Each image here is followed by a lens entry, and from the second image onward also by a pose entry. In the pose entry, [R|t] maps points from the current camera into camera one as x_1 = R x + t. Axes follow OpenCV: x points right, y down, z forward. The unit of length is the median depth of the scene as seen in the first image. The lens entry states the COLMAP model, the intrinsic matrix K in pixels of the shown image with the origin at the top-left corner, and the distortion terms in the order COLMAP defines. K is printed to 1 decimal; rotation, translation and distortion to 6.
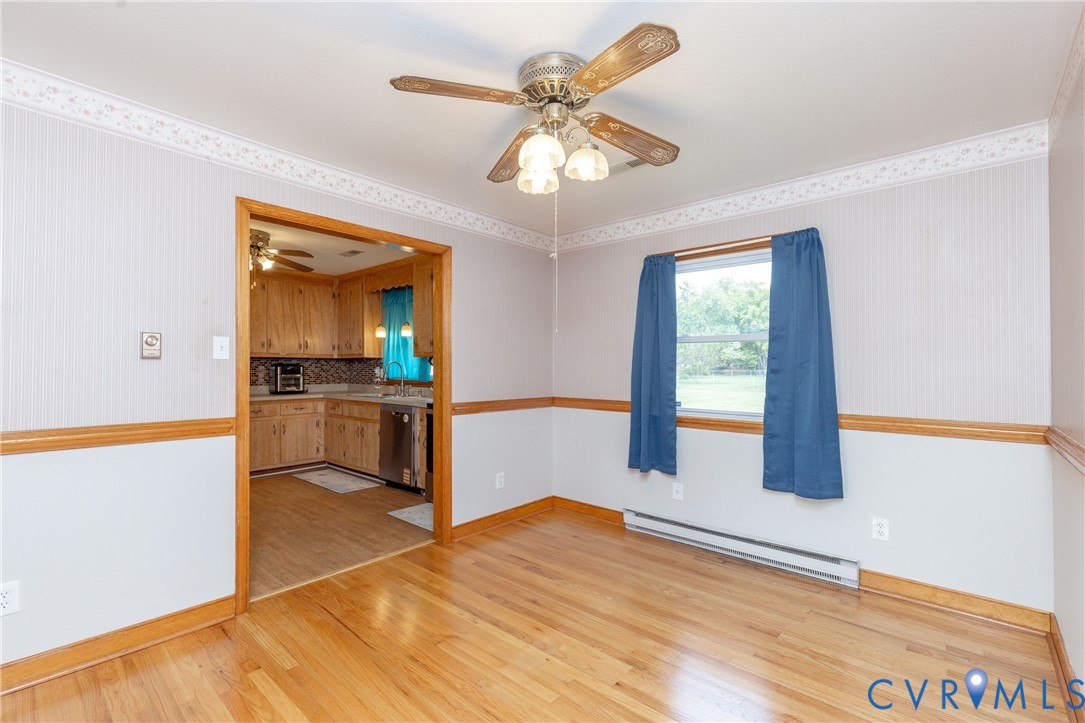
lens RADIAL K [[493.7, 0, 542.1], [0, 493.7, 365.5], [0, 0, 1]] dist [-0.000433, 0.001527]
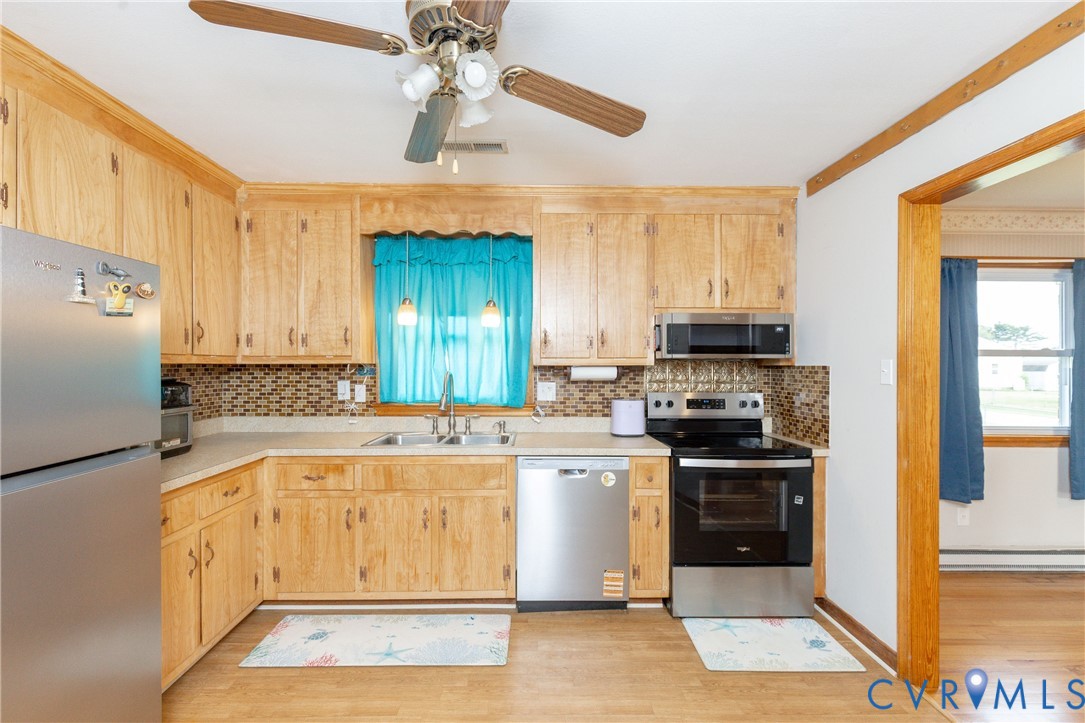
lens RADIAL K [[493.7, 0, 539.5], [0, 493.7, 364.7], [0, 0, 1]] dist [-0.000433, 0.001527]
pose [[0.733267, -0.001354, 0.679939, -0.631423], [-0.004069, 0.999971, 0.006380, -0.021559], [-0.679928, -0.007444, 0.733241, 0.581161]]
